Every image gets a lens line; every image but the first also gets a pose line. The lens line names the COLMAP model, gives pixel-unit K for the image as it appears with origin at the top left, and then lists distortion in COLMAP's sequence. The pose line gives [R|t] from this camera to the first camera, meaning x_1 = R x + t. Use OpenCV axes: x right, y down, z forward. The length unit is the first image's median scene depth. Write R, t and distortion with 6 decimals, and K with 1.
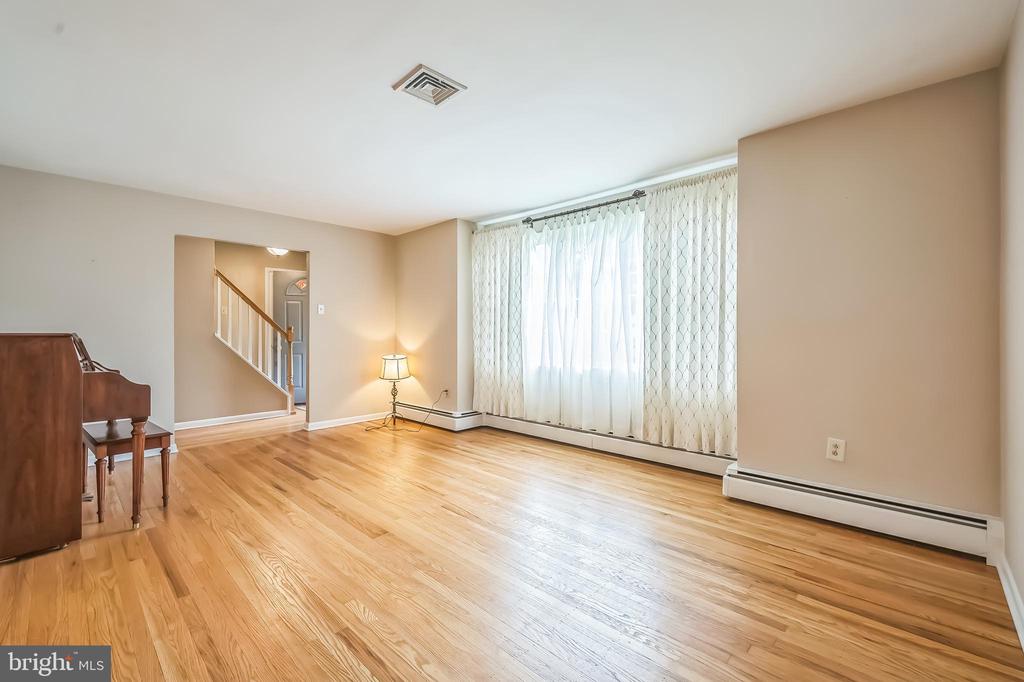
lens RADIAL K [[426.5, 0, 516.1], [0, 426.5, 335.4], [0, 0, 1]] dist [-0.000313, -0.000433]
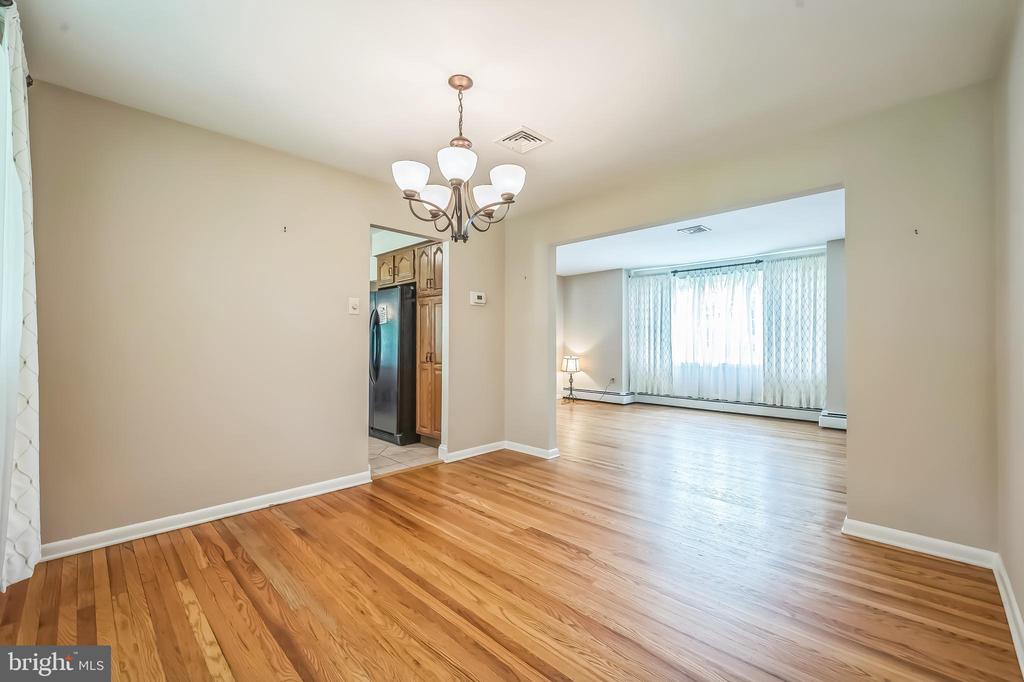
lens RADIAL K [[426.5, 0, 507.9], [0, 426.5, 343.1], [0, 0, 1]] dist [-0.000313, -0.000433]
pose [[0.999960, 0.005898, -0.006691, -0.631069], [-0.005950, 0.999951, -0.007849, 0.016819], [0.006644, 0.007889, 0.999947, -0.647869]]
